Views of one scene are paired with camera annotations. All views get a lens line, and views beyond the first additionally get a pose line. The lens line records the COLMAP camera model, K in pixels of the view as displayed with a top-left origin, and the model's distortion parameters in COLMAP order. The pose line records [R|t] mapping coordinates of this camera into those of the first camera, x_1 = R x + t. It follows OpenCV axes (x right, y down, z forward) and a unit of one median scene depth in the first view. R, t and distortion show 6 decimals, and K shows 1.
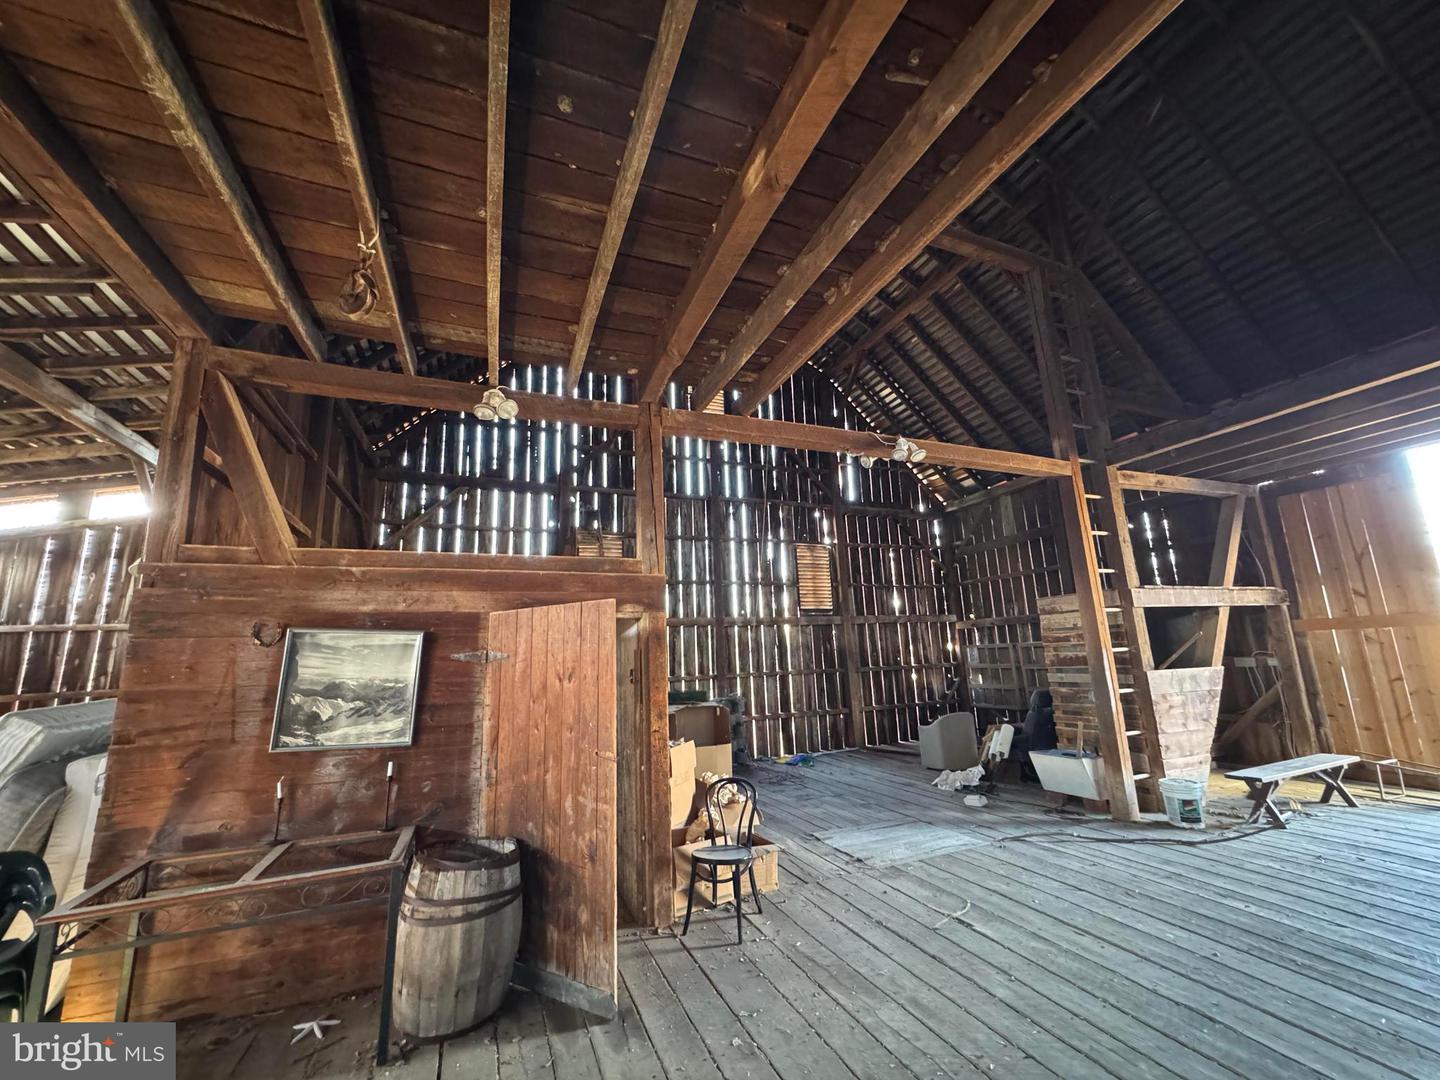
lens RADIAL K [[569.9, 0, 720.8], [0, 569.9, 536.7], [0, 0, 1]] dist [-0.005011, 0.000551]
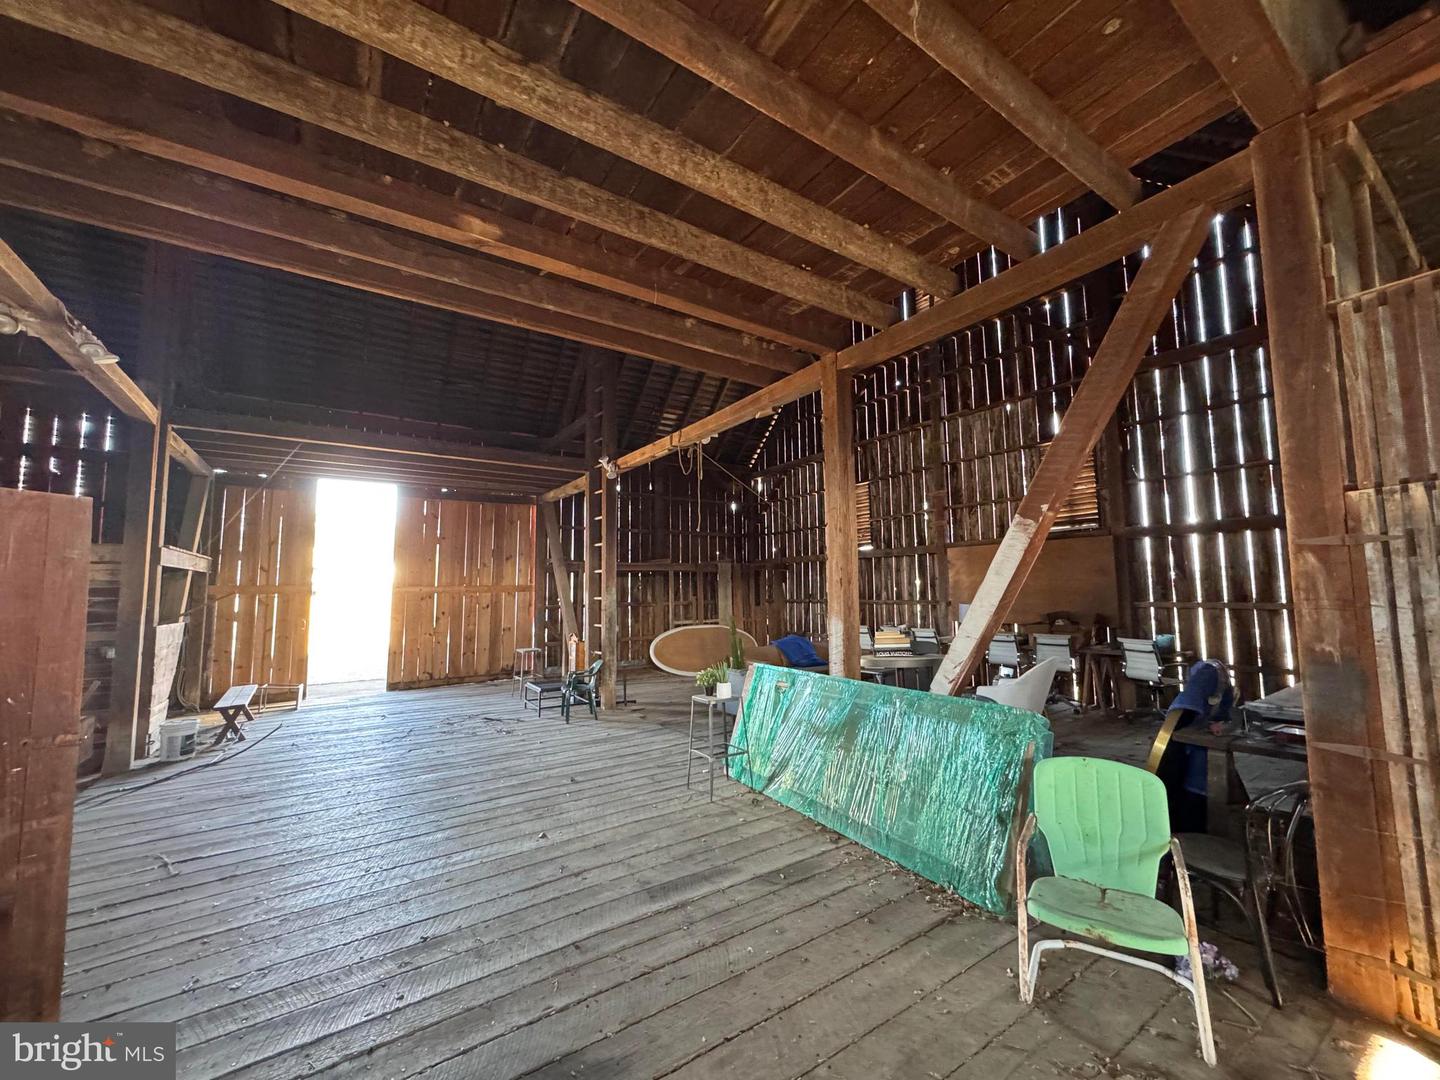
lens RADIAL K [[569.9, 0, 723.0], [0, 569.9, 538.4], [0, 0, 1]] dist [-0.005011, 0.000551]
pose [[-0.217537, 0.127561, 0.967681, -0.510122], [-0.177267, 0.969772, -0.167687, 0.069775], [-0.959820, -0.208016, -0.188349, 0.232033]]
